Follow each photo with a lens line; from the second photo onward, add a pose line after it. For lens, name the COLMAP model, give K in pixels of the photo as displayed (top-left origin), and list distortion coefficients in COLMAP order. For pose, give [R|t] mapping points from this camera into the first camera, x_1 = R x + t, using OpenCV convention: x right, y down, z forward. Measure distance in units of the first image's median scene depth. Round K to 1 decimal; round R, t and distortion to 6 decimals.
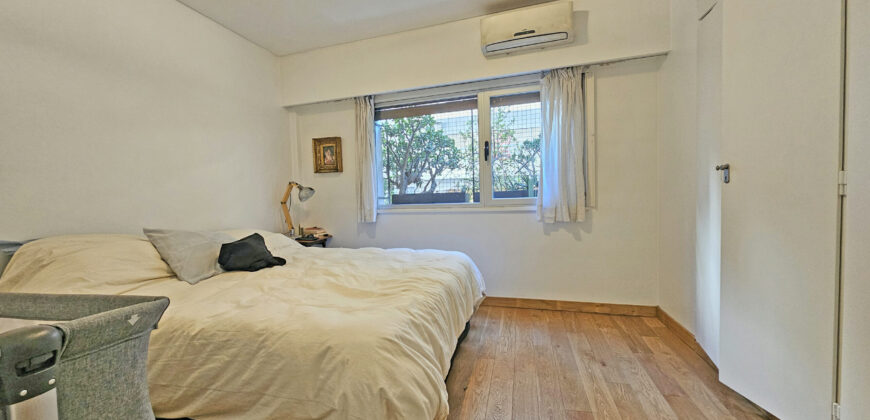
lens RADIAL K [[351.8, 0, 436.7], [0, 351.8, 209.9], [0, 0, 1]] dist [0.002179, 0.000090]
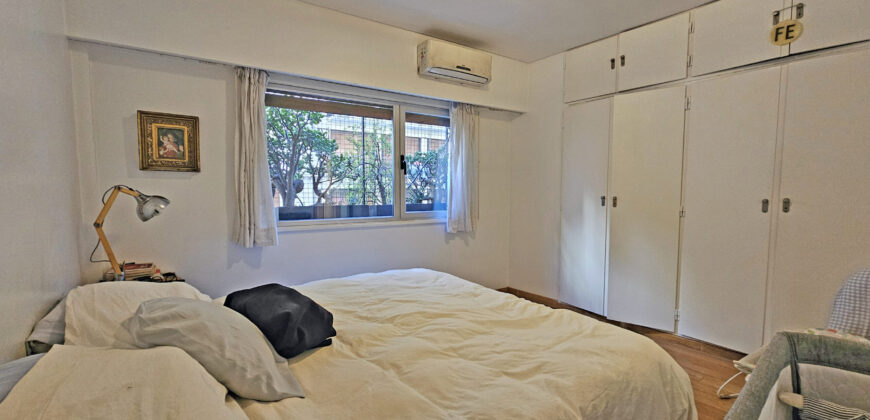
lens RADIAL K [[351.8, 0, 432.9], [0, 351.8, 208.4], [0, 0, 1]] dist [0.002179, 0.000090]
pose [[0.623023, -0.007781, 0.782165, -0.536457], [0.013370, 0.999910, -0.000703, -0.037178], [-0.782090, 0.010895, 0.623071, 0.281975]]
